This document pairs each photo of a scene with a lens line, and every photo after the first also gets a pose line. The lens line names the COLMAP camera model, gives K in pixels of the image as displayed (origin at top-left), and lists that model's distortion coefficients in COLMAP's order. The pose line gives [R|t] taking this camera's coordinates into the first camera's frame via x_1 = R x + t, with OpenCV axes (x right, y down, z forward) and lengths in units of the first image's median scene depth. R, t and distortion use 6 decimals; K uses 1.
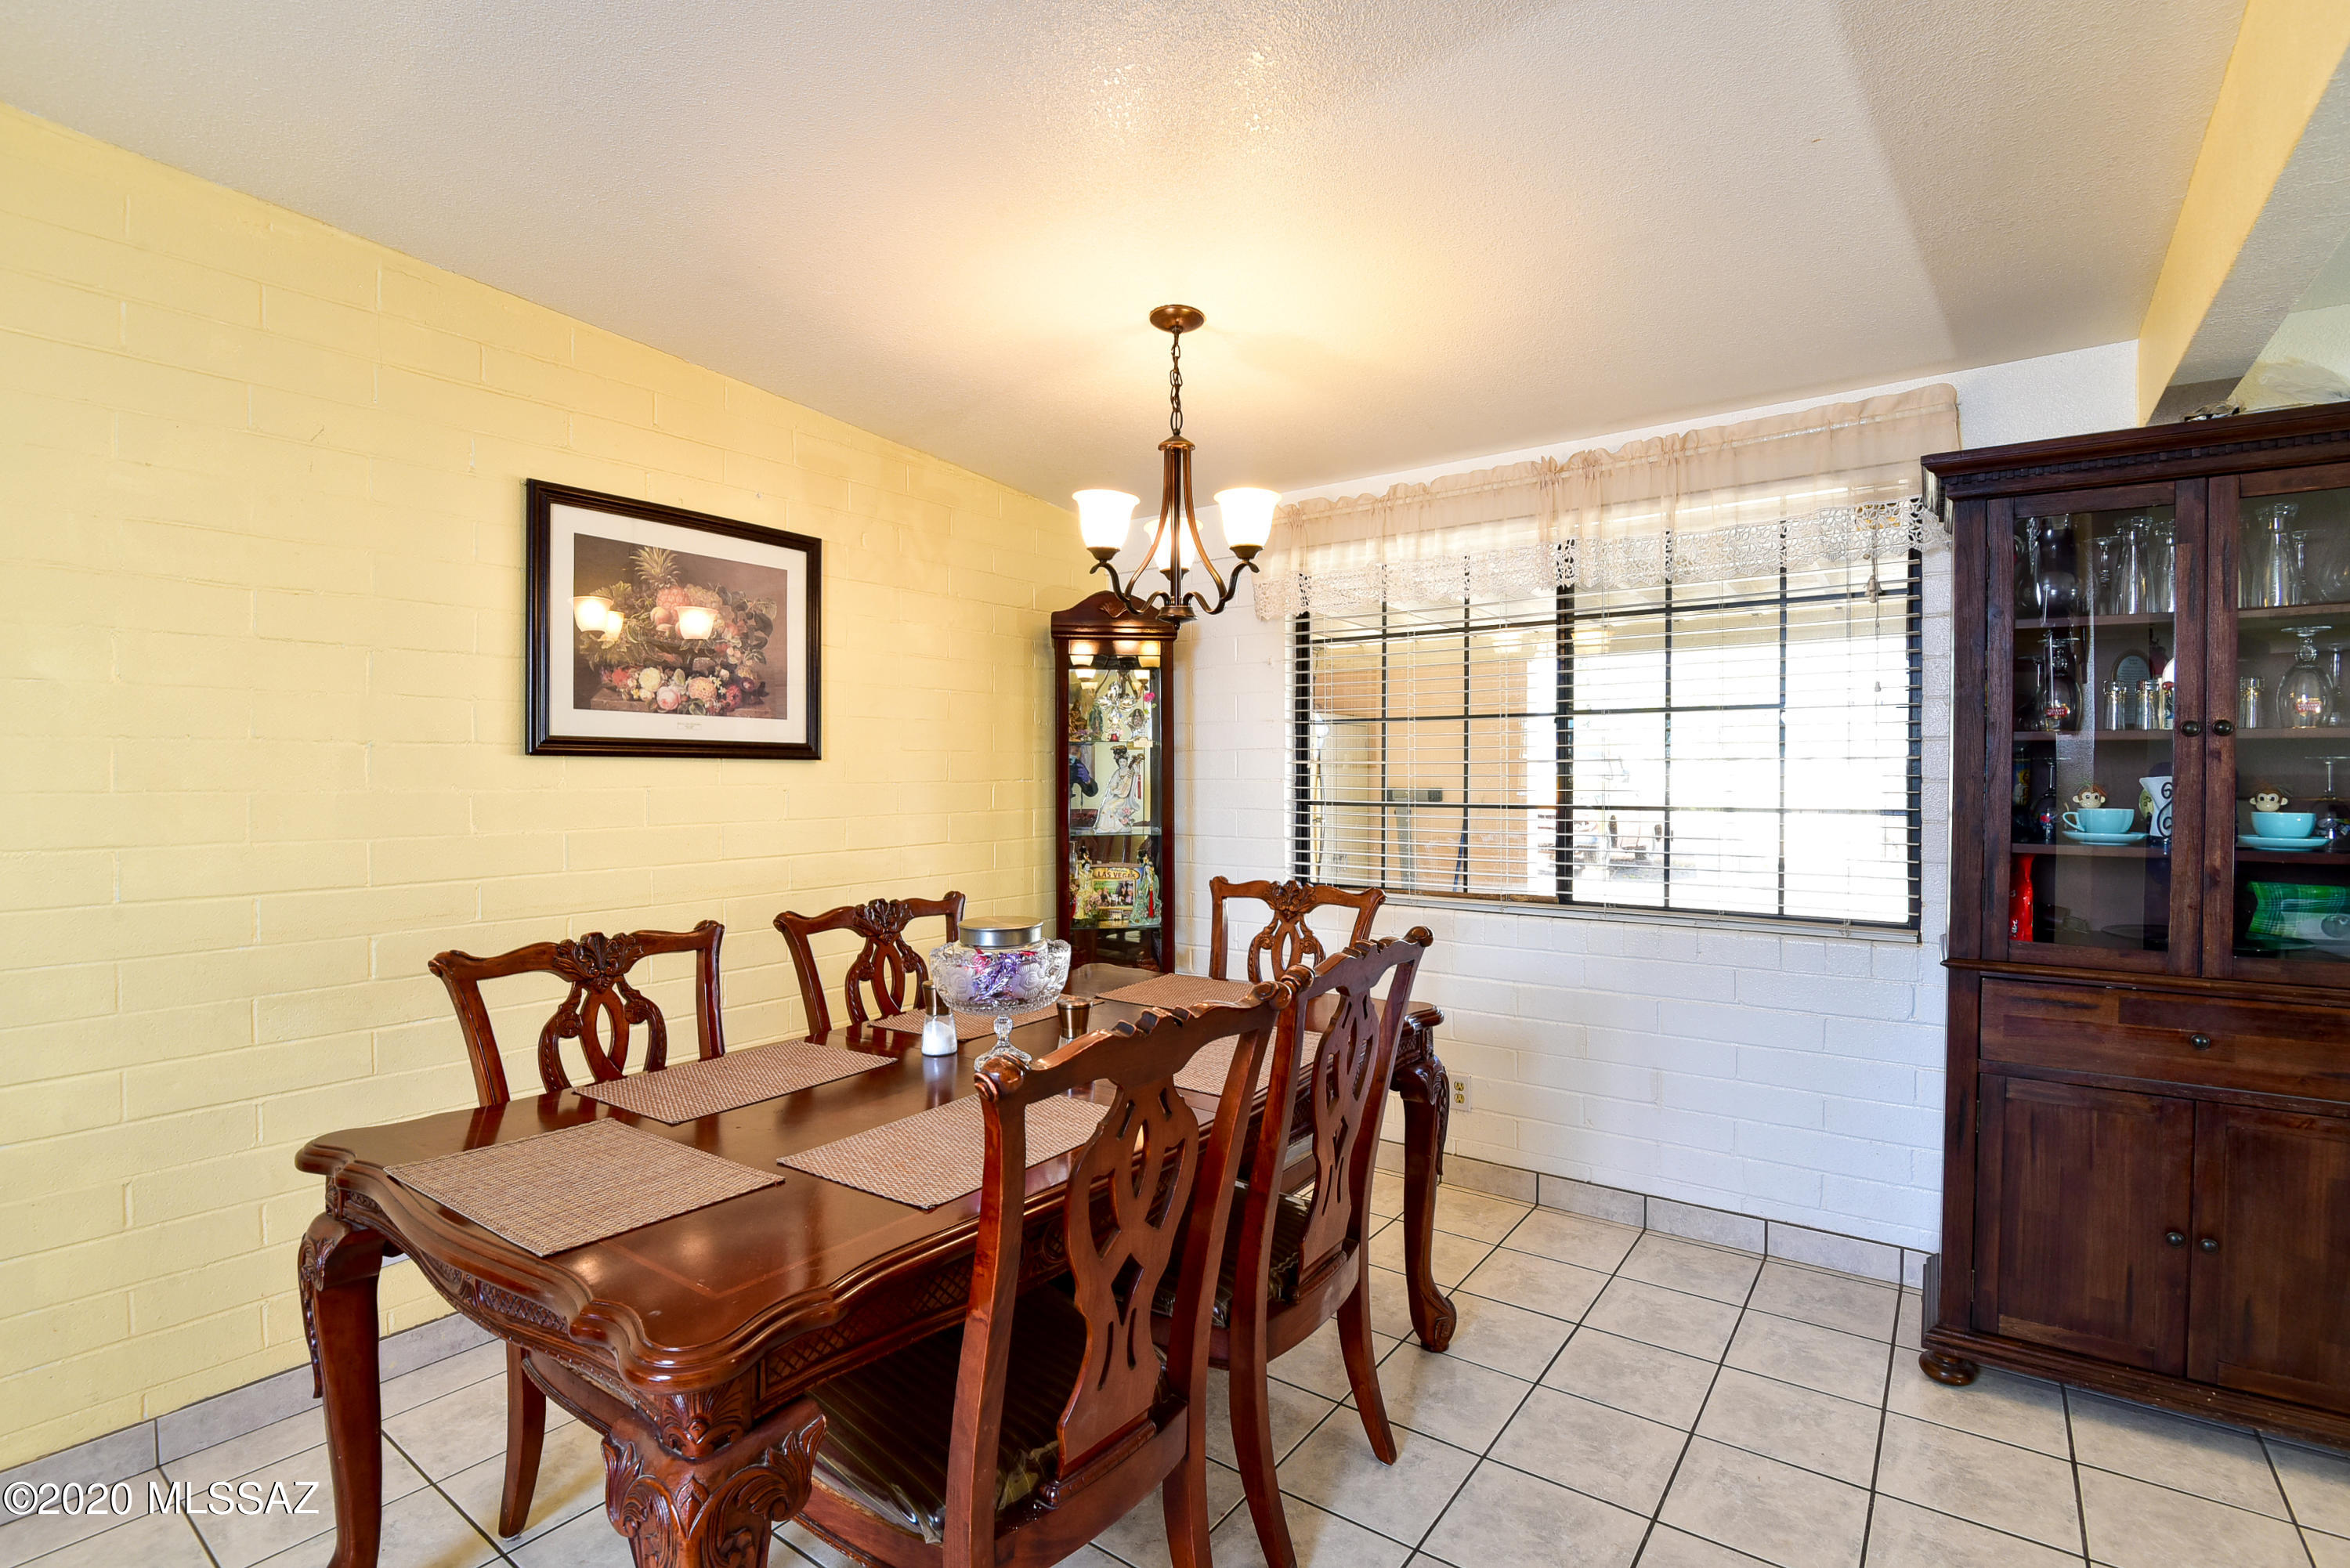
lens RADIAL K [[1081.4, 0, 1175.0], [0, 1081.4, 784.0], [0, 0, 1]] dist [0.000550, -0.012498]
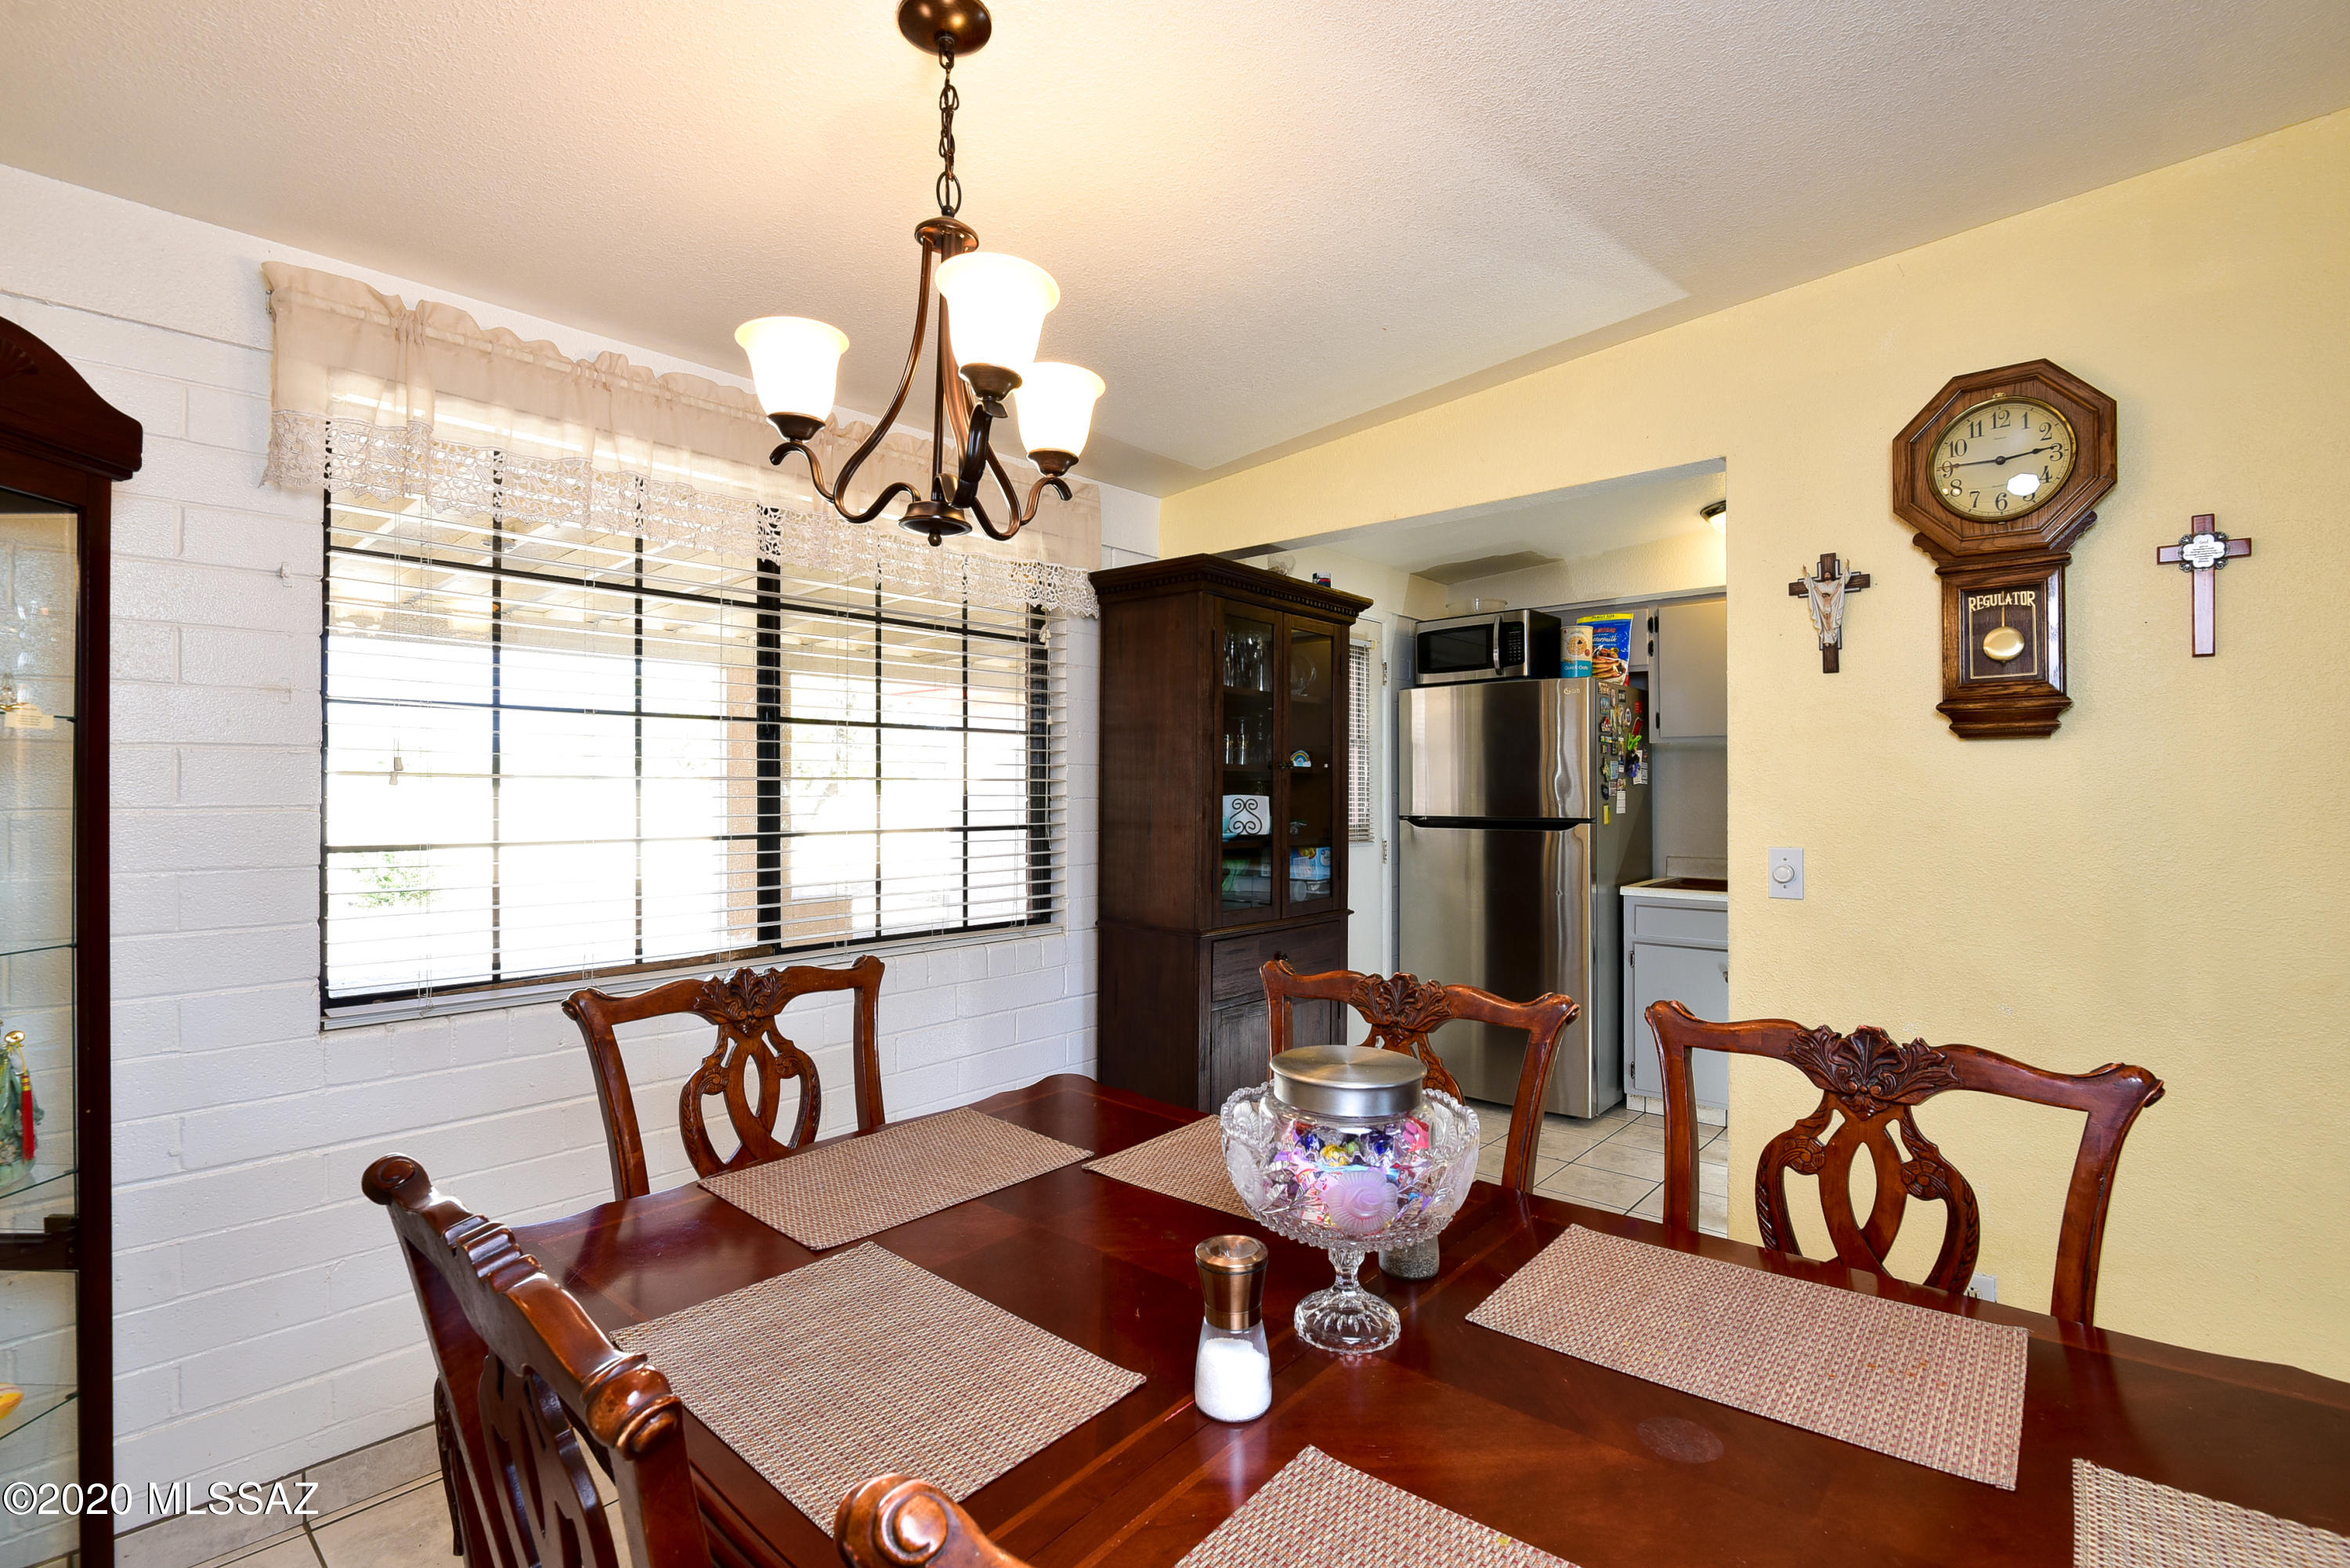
lens RADIAL K [[1062.4, 0, 1231.0], [0, 1062.4, 787.5], [0, 0, 1]] dist [0.001104, -0.016900]
pose [[0.084987, 0.005347, 0.996368, -0.429958], [0.006156, 0.999964, -0.005891, -0.008093], [-0.996363, 0.006634, 0.084951, 0.622186]]
